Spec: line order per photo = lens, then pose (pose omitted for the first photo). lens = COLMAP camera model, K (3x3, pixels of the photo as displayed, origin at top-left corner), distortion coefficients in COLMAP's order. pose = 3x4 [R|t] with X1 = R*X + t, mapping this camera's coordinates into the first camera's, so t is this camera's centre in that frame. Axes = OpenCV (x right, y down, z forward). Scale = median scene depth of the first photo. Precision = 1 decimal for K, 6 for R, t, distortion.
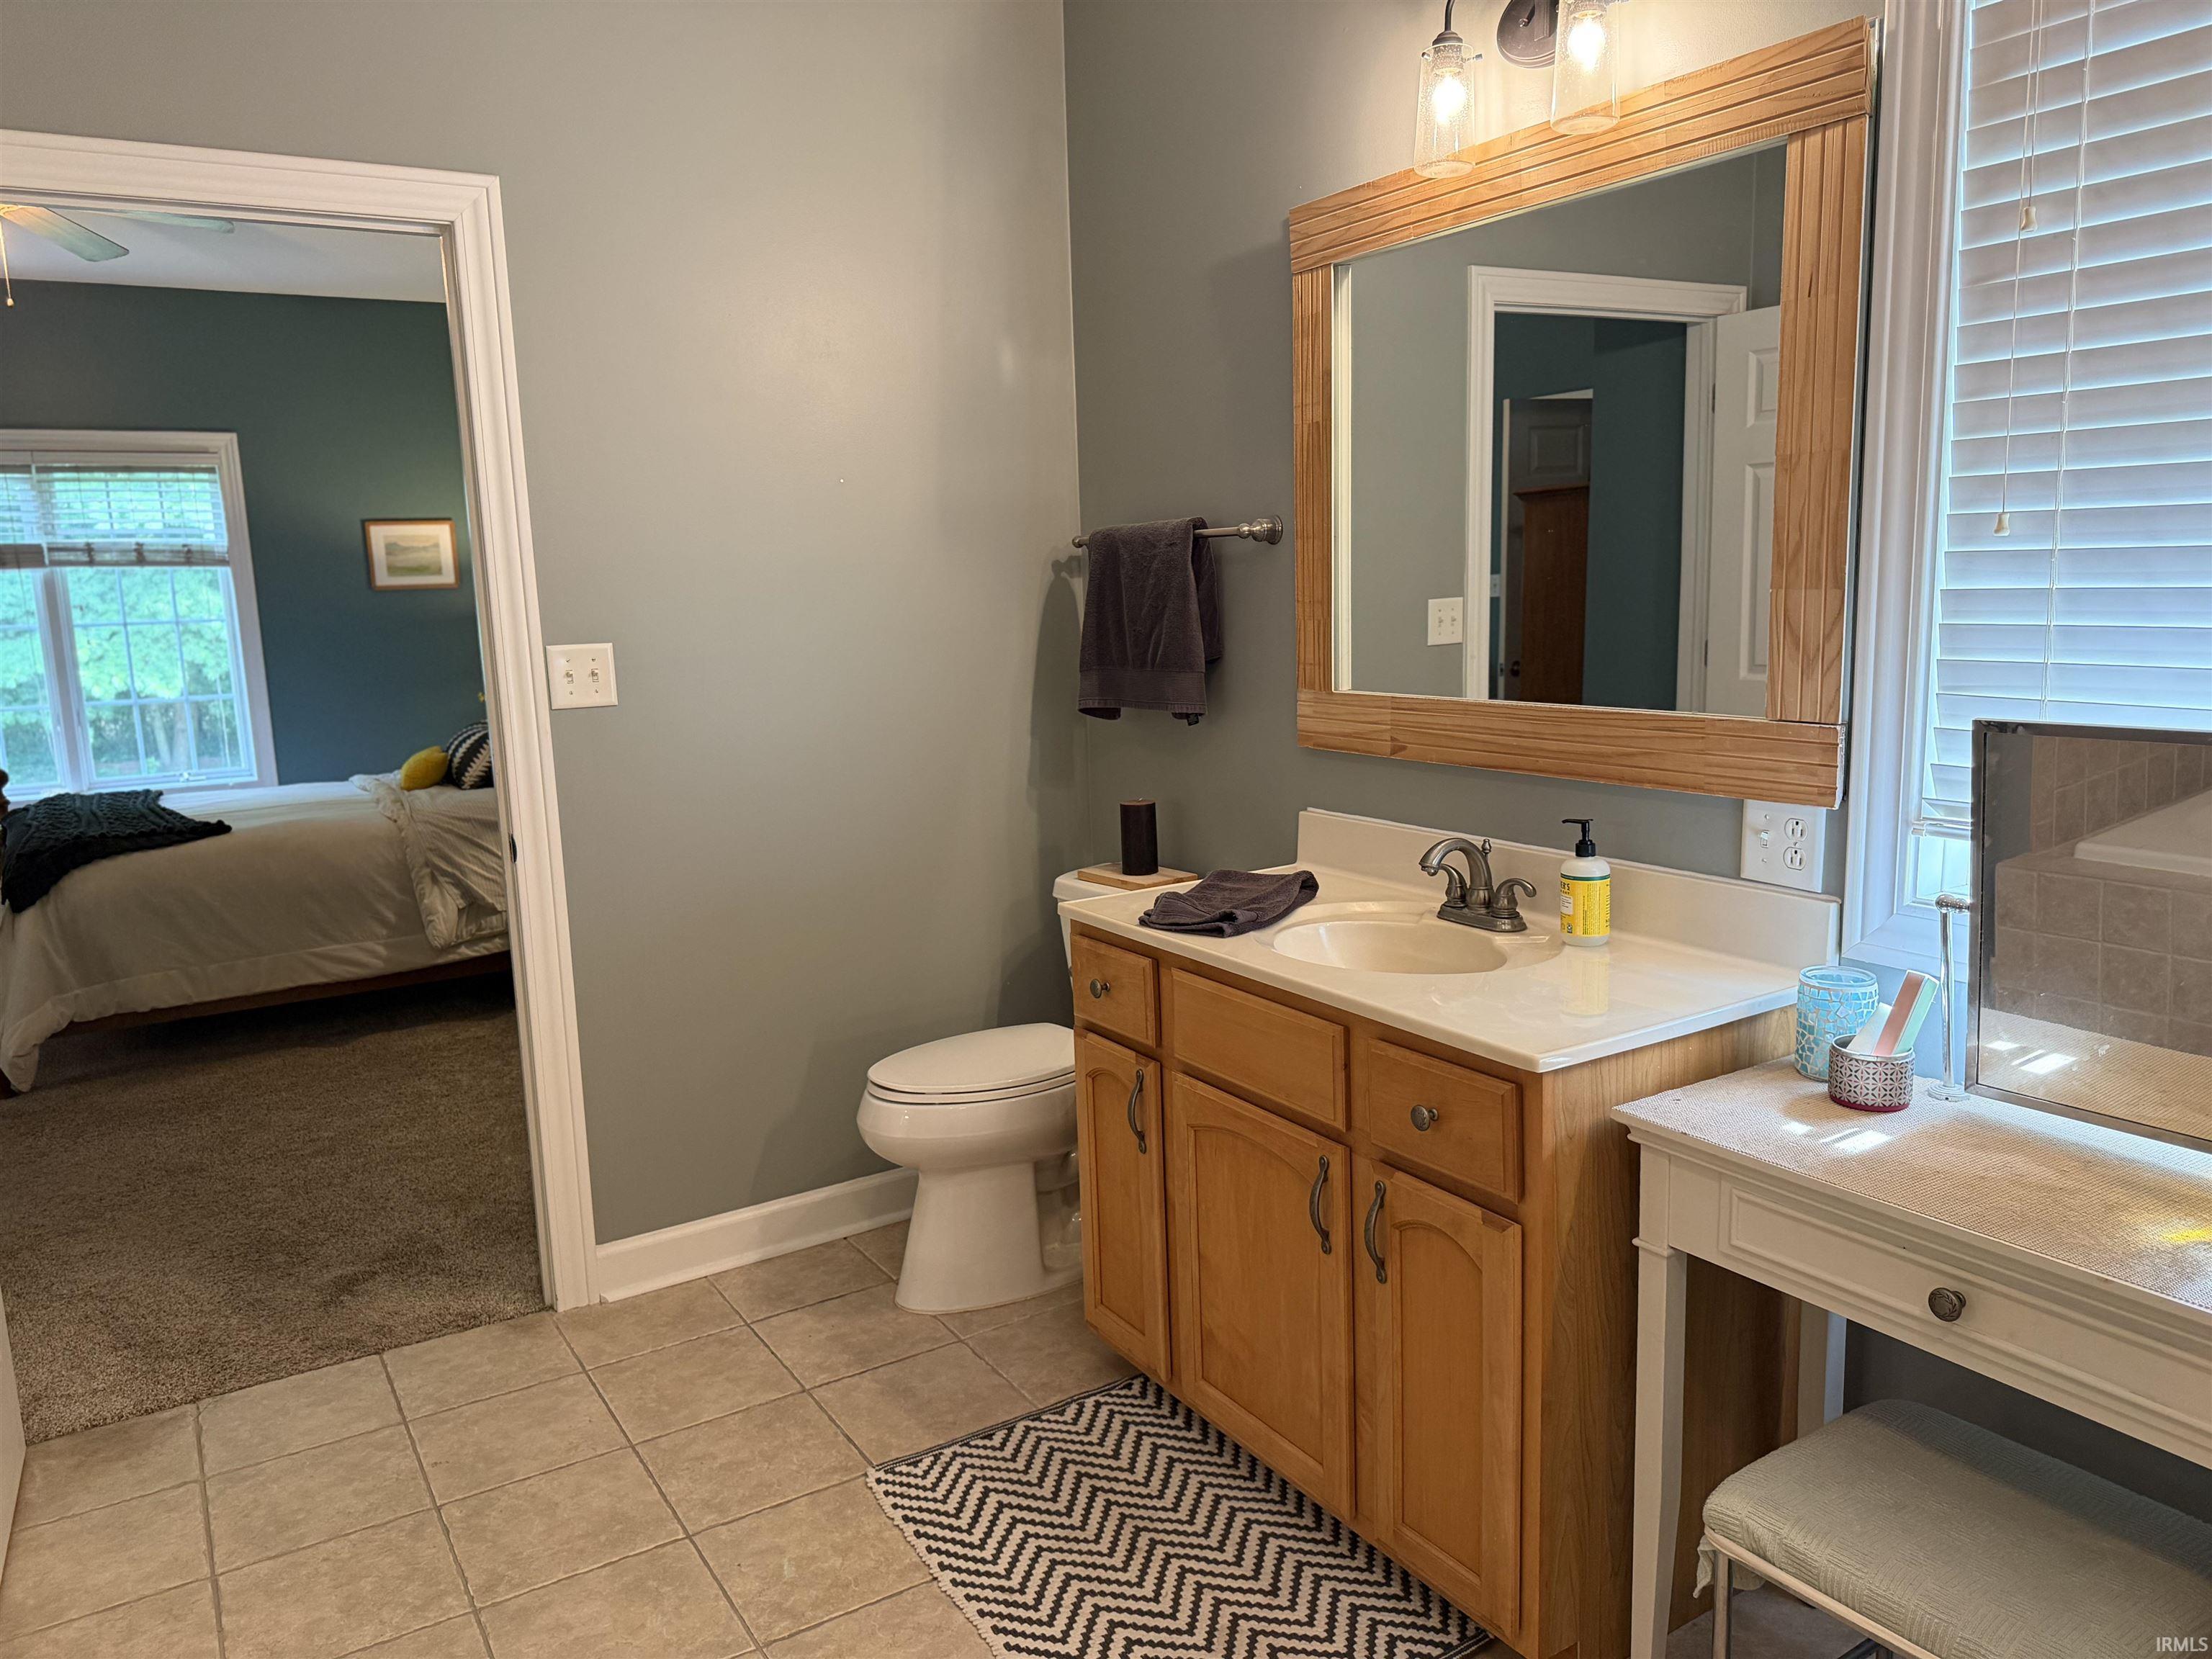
lens RADIAL K [[1567.7, 0, 1068.4], [0, 1567.7, 835.5], [0, 0, 1]] dist [0.052285, -0.036933]
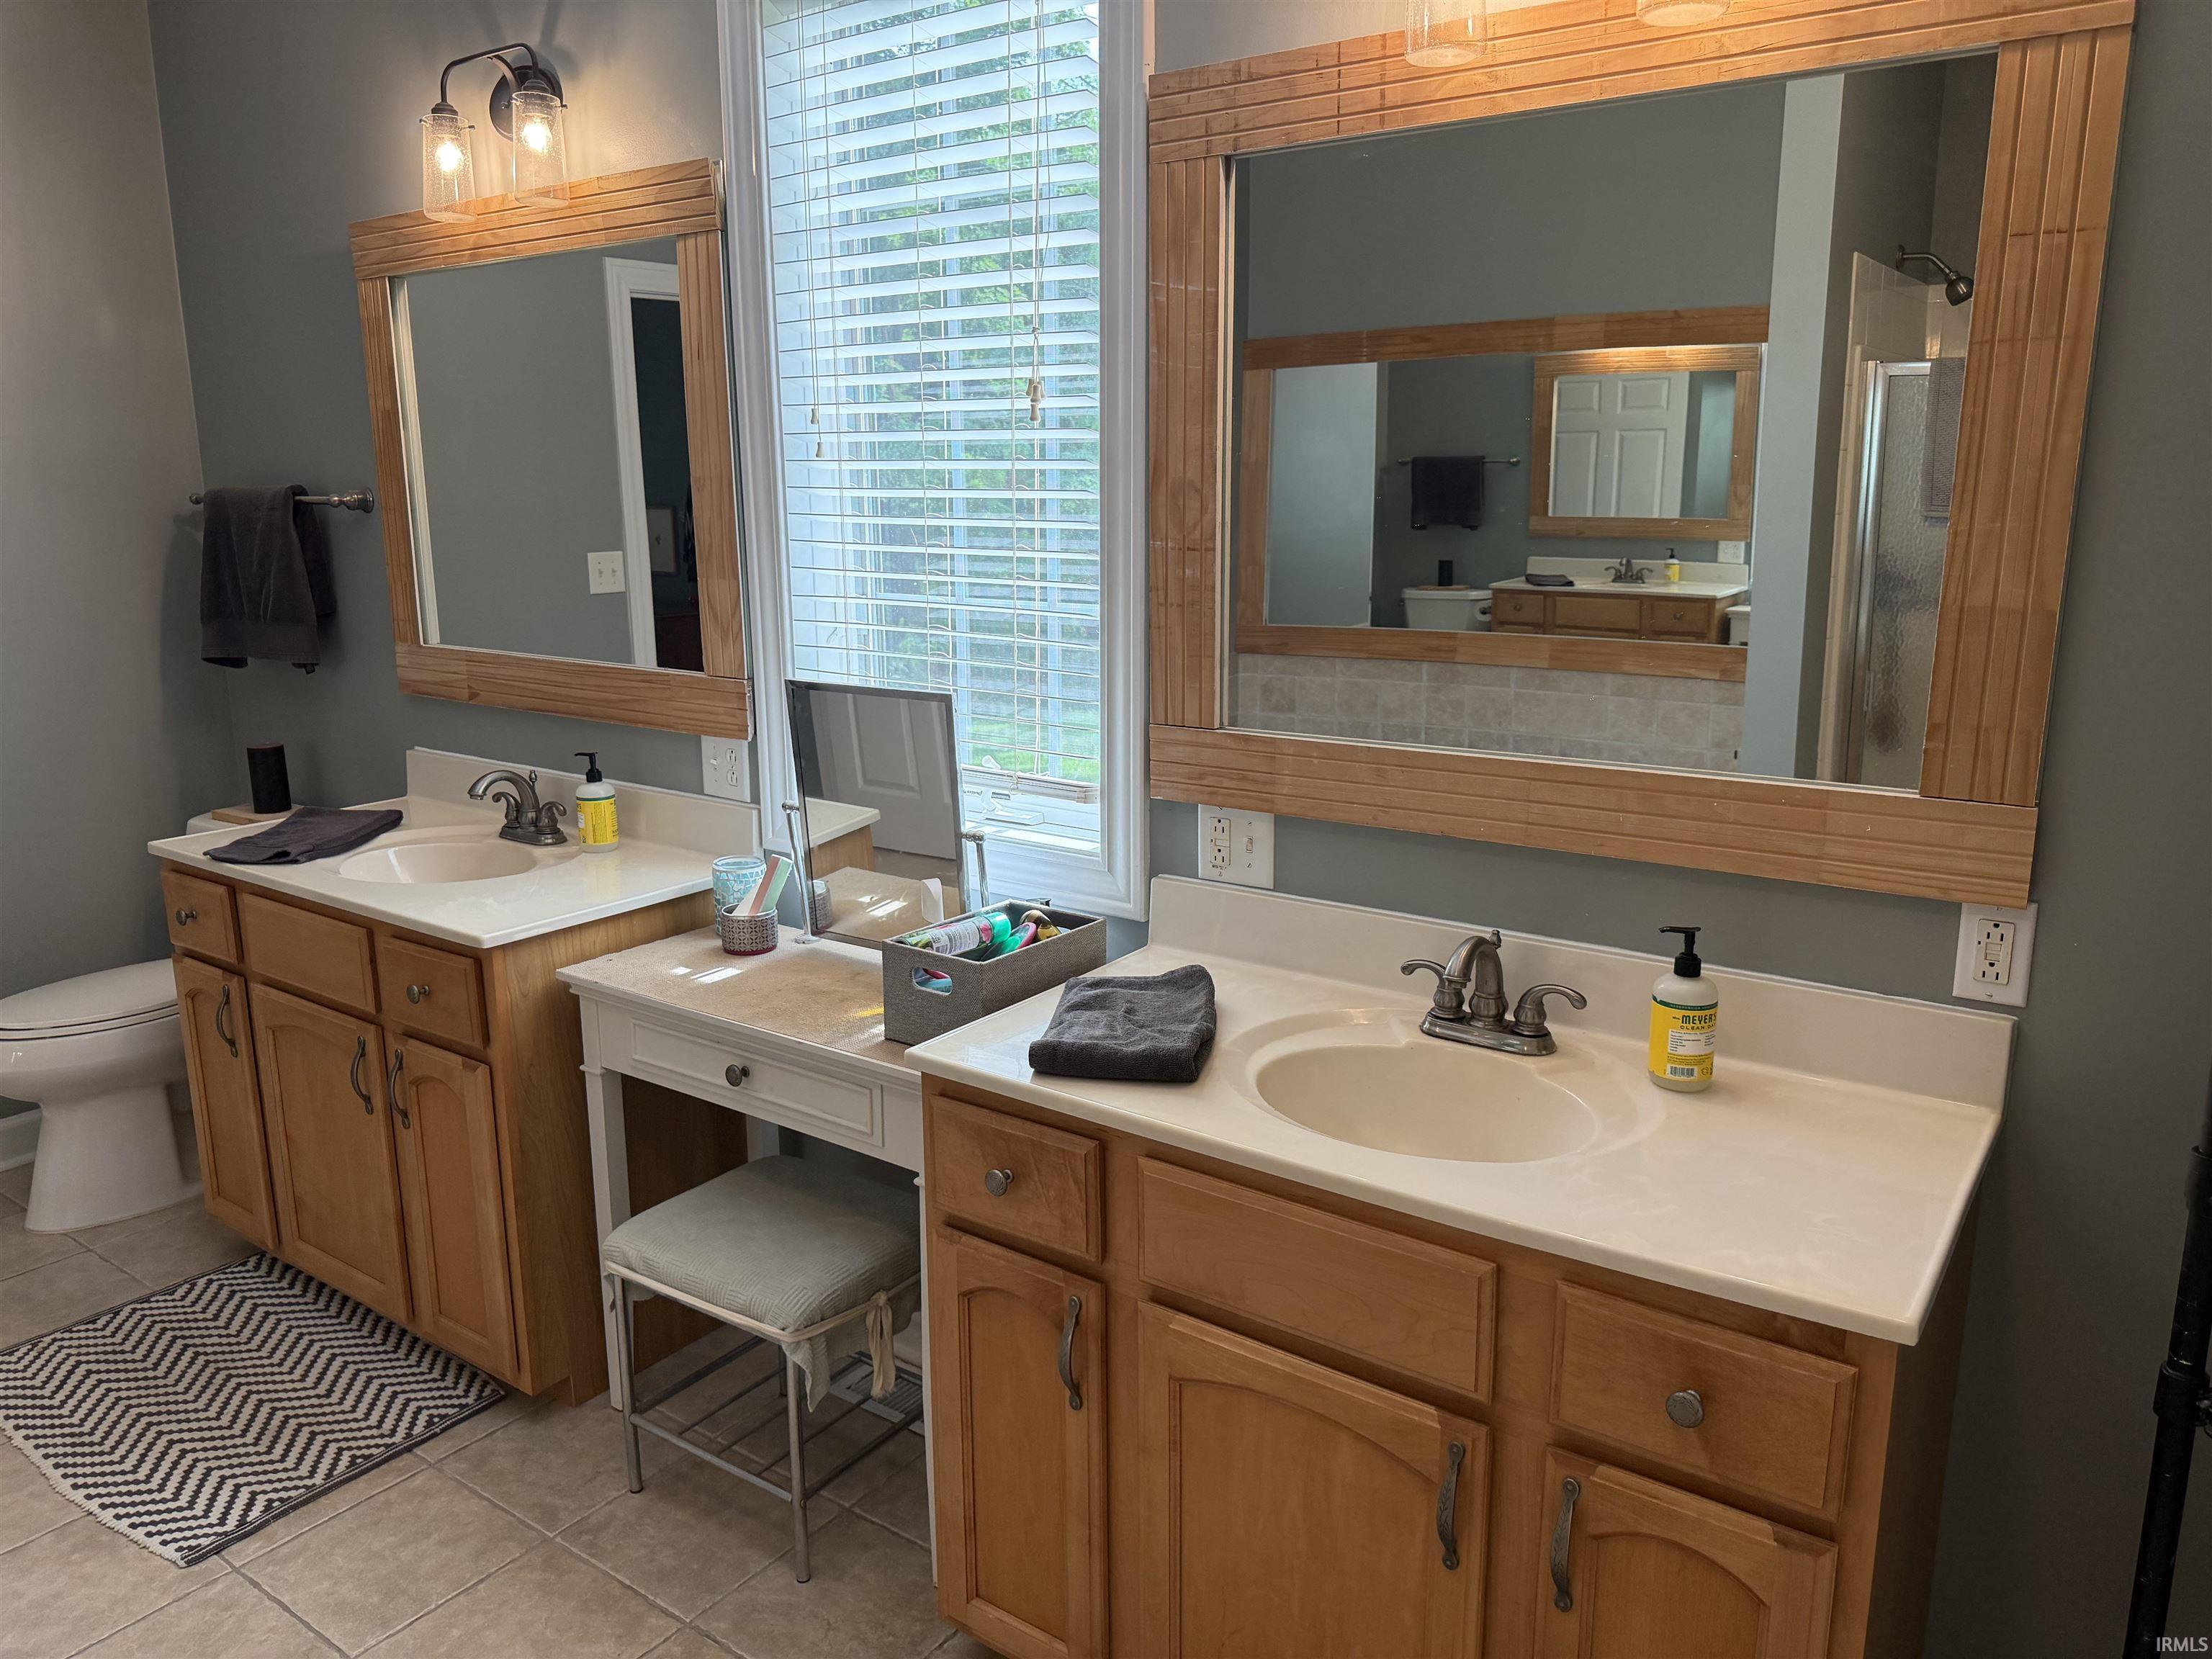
lens RADIAL K [[1561.8, 0, 1100.4], [0, 1561.8, 824.7], [0, 0, 1]] dist [0.040067, -0.056605]
pose [[0.915648, -0.053407, 0.398418, 0.195968], [0.035517, 0.998007, 0.052153, -0.003682], [-0.400410, -0.033603, 0.915720, -0.322566]]
